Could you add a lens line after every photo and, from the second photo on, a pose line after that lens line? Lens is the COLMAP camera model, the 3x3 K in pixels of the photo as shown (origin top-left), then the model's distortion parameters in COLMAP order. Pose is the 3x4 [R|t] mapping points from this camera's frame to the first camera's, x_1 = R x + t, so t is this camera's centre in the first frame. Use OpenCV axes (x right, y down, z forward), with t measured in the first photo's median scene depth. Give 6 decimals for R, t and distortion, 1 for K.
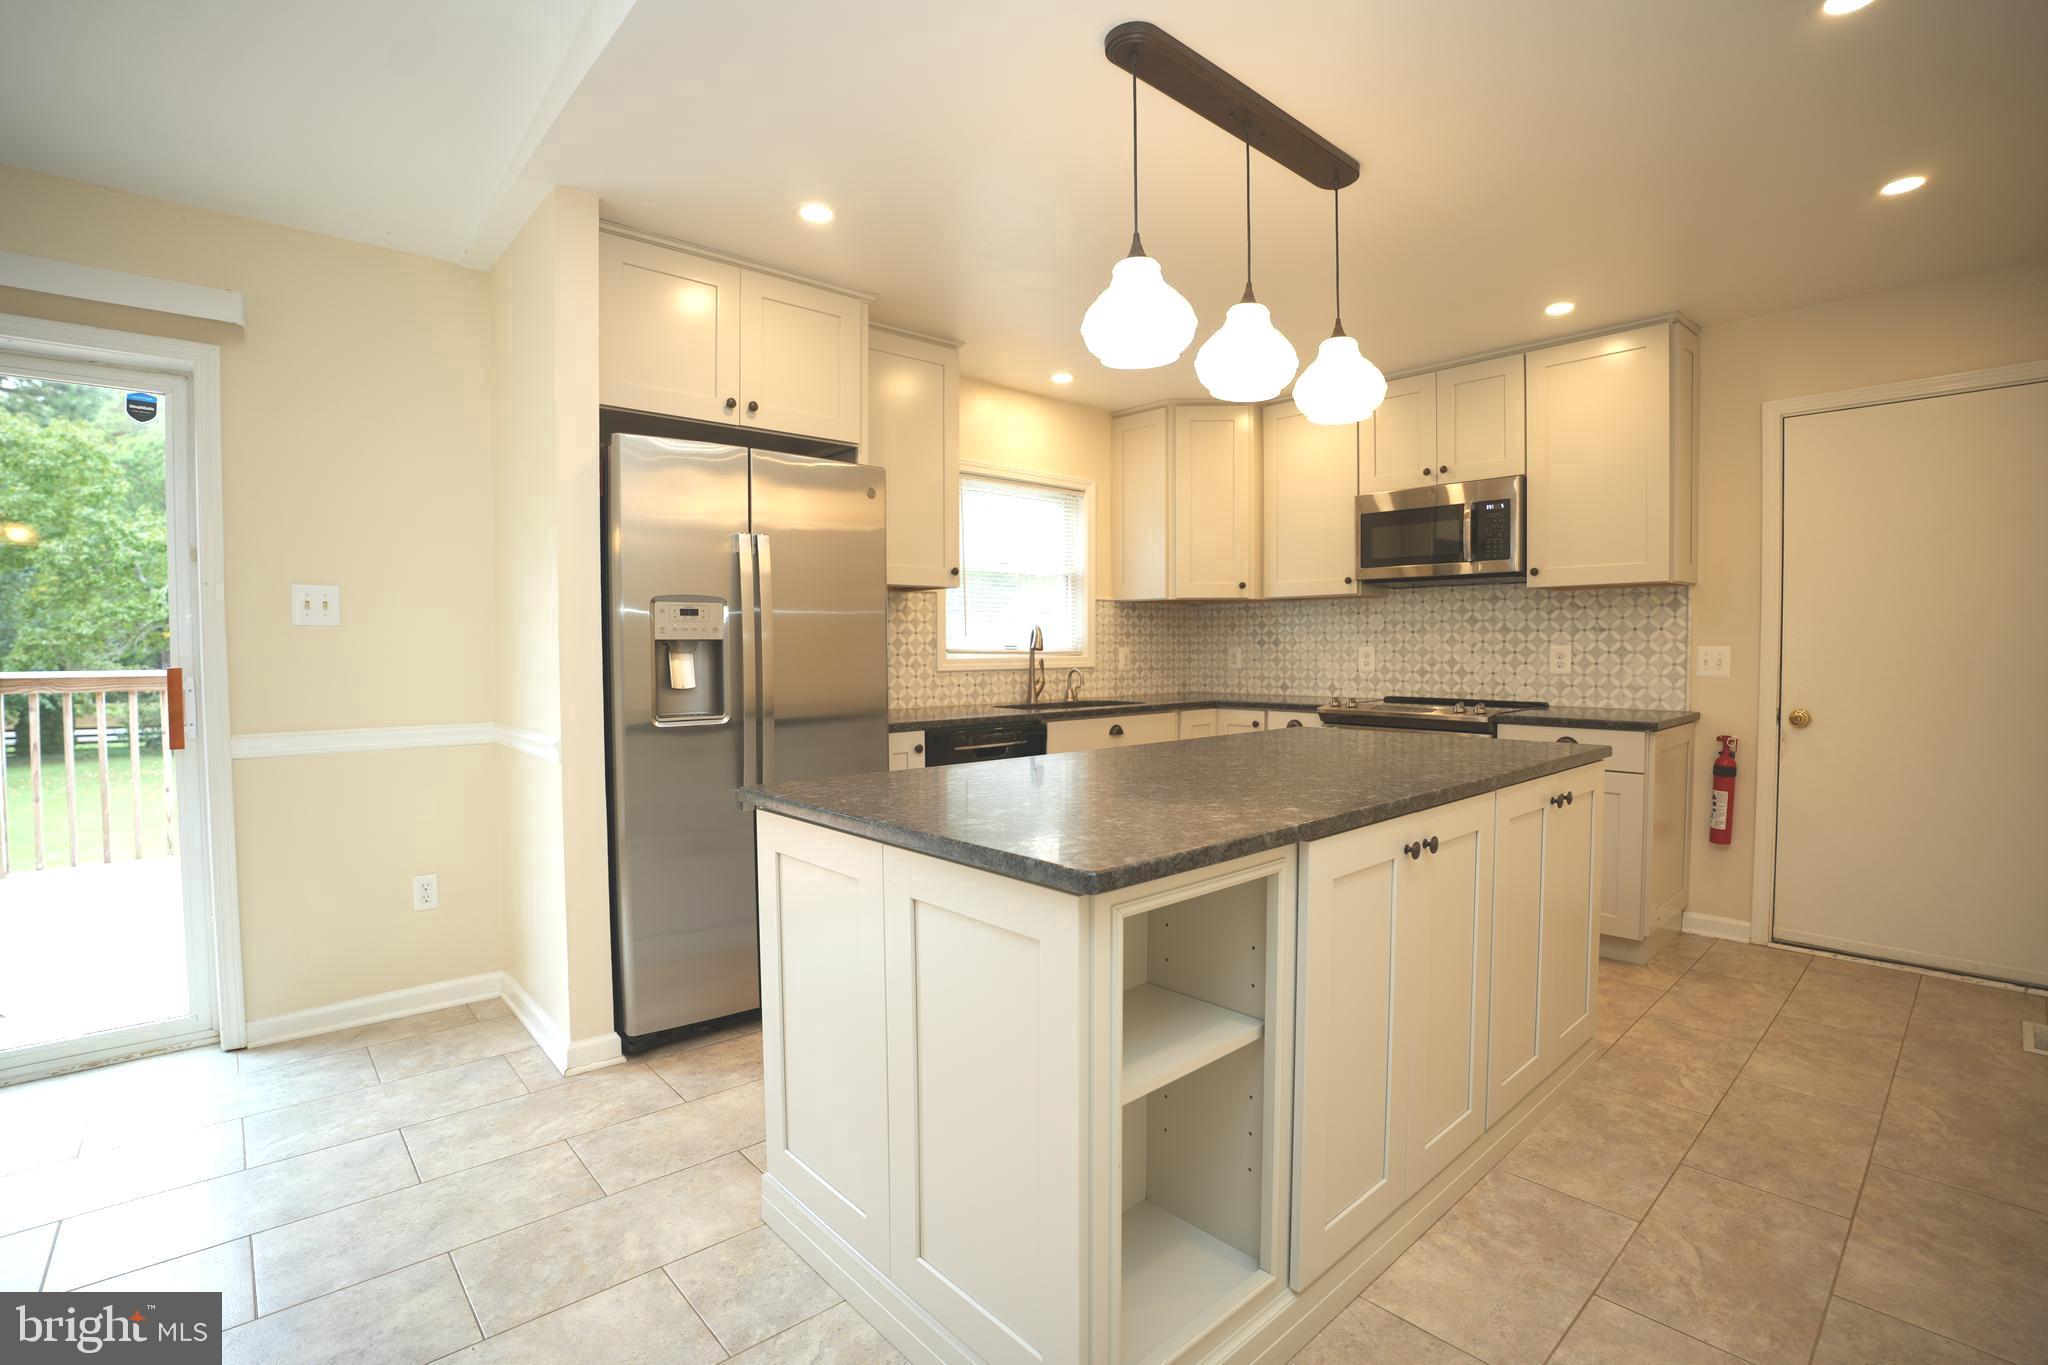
lens RADIAL K [[951.0, 0, 1020.3], [0, 951.0, 682.0], [0, 0, 1]] dist [-0.070670, 0.020174]
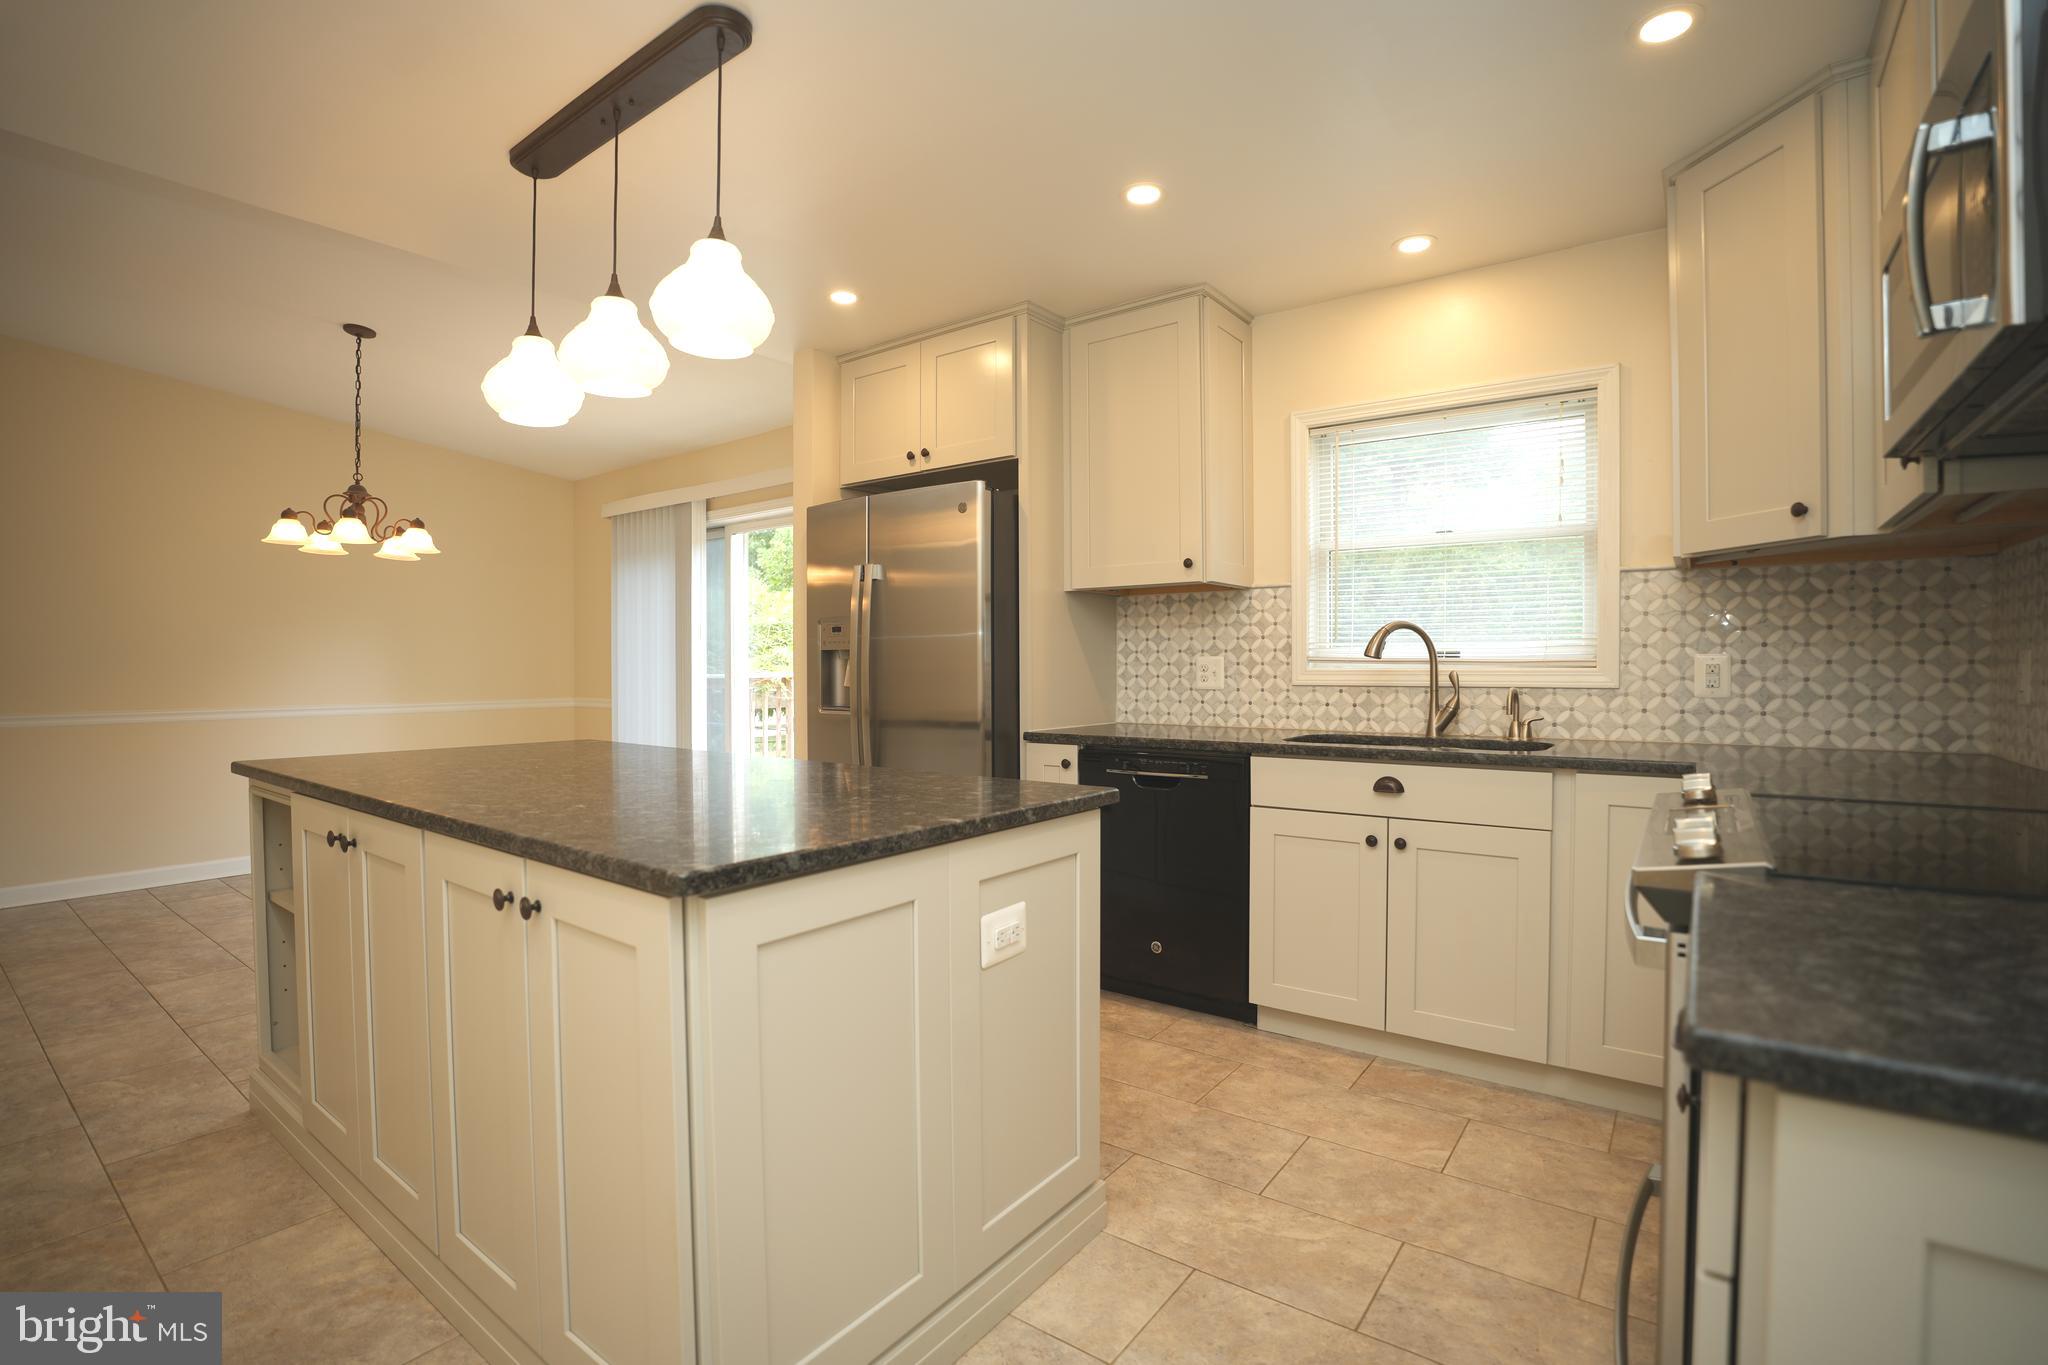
lens RADIAL K [[951.0, 0, 1020.3], [0, 951.0, 682.0], [0, 0, 1]] dist [-0.070670, 0.020174]
pose [[0.195765, 0.021282, -0.980420, 0.624090], [-0.033796, 0.999317, 0.014944, -0.017290], [0.980068, 0.030209, 0.196351, 0.605762]]
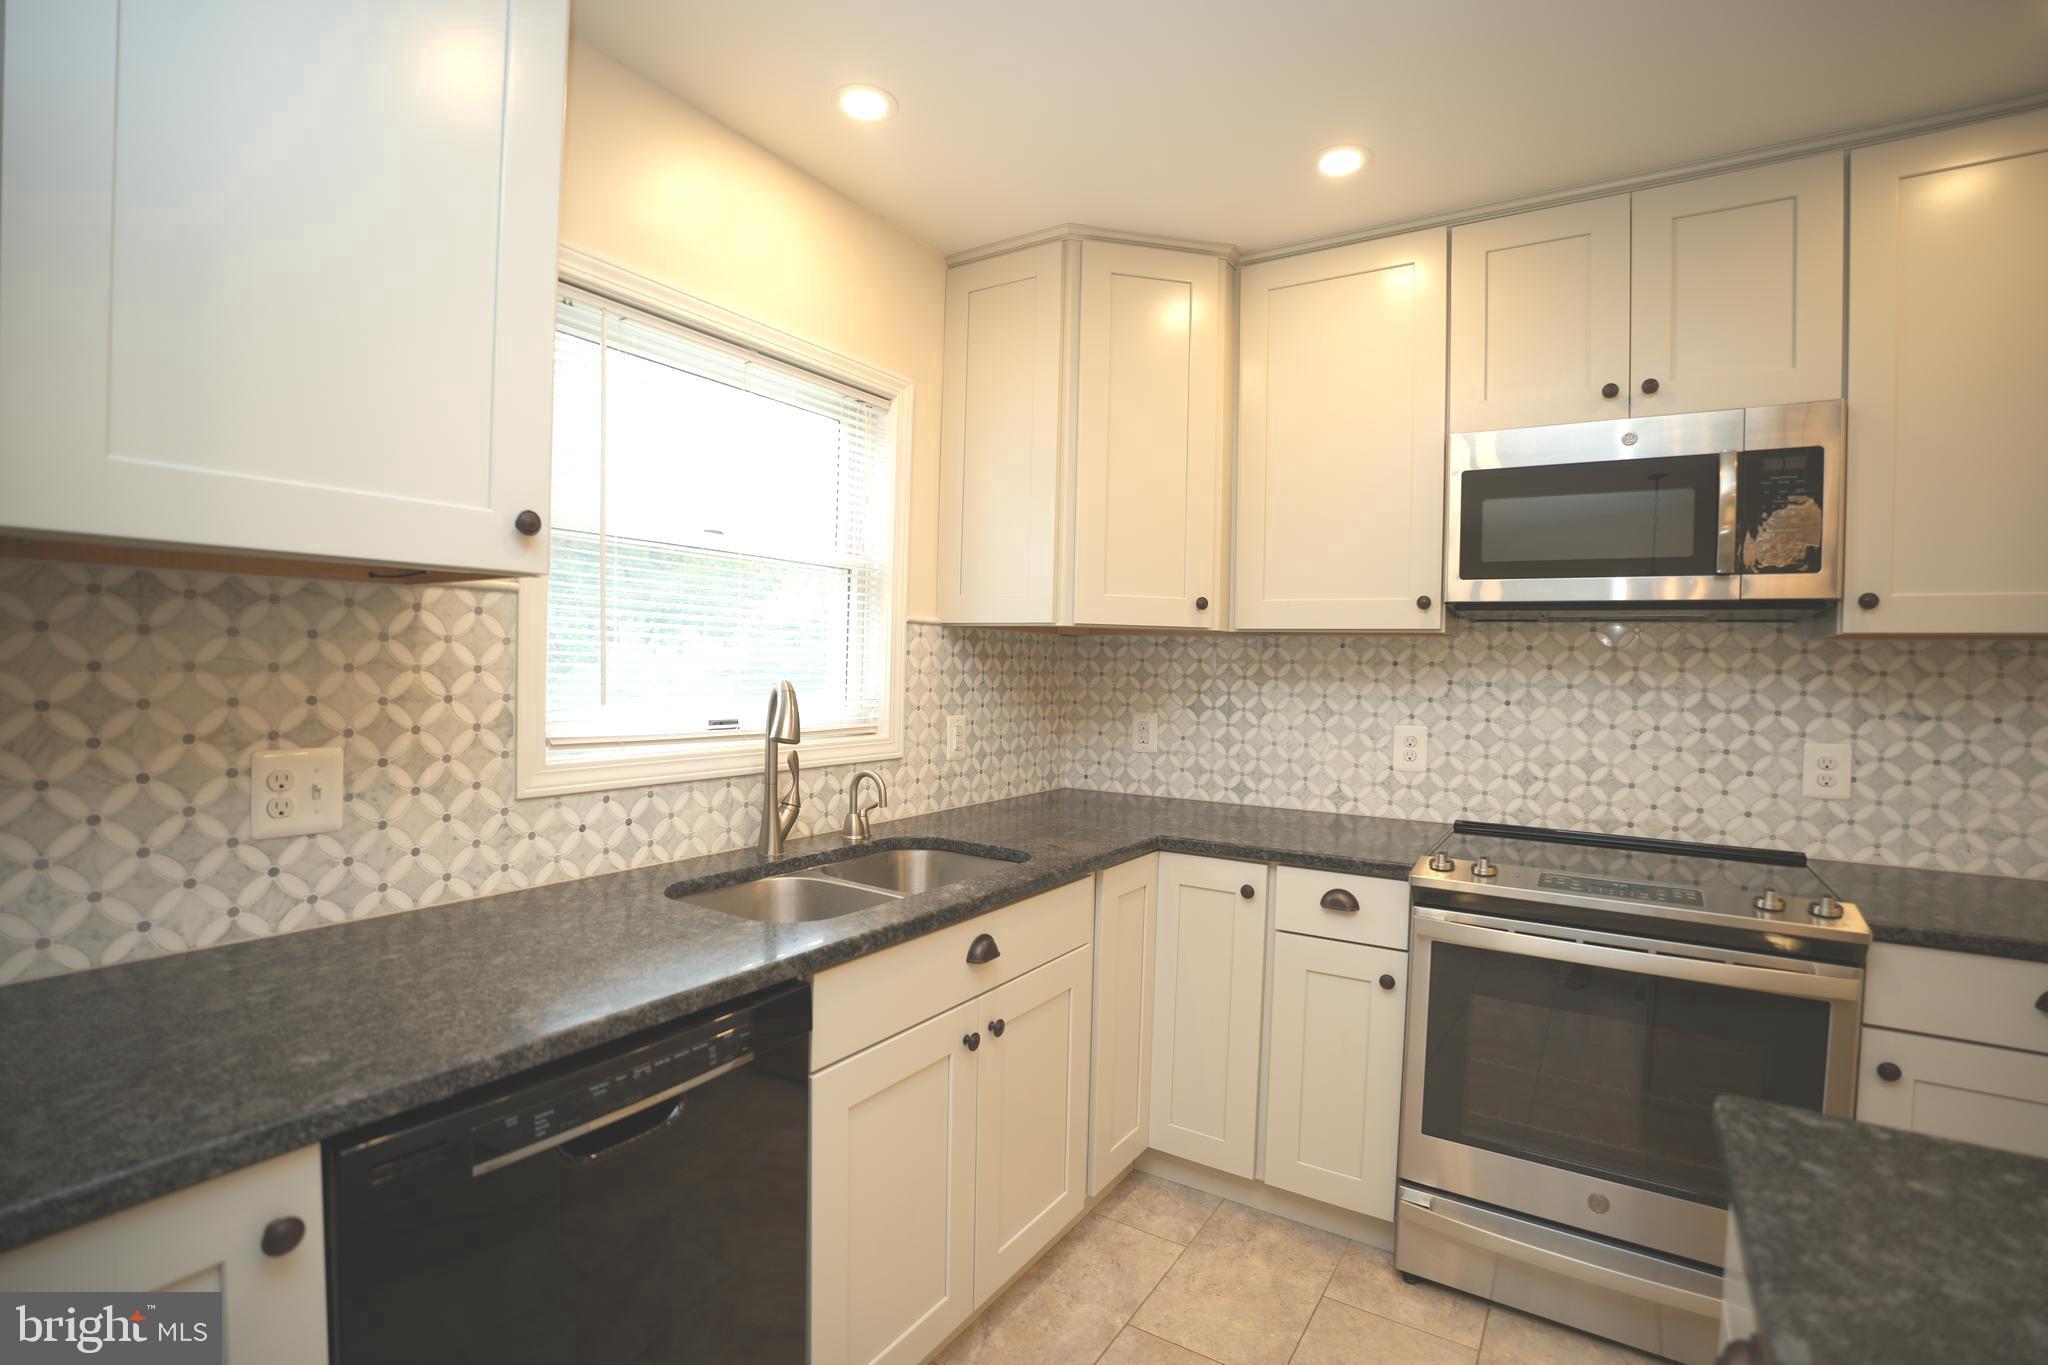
lens RADIAL K [[951.0, 0, 1020.3], [0, 951.0, 682.0], [0, 0, 1]] dist [-0.070670, 0.020174]
pose [[0.963756, 0.019896, 0.266041, 0.006106], [-0.015653, 0.999714, -0.018062, -0.052599], [-0.266324, 0.013243, 0.963792, 0.572723]]
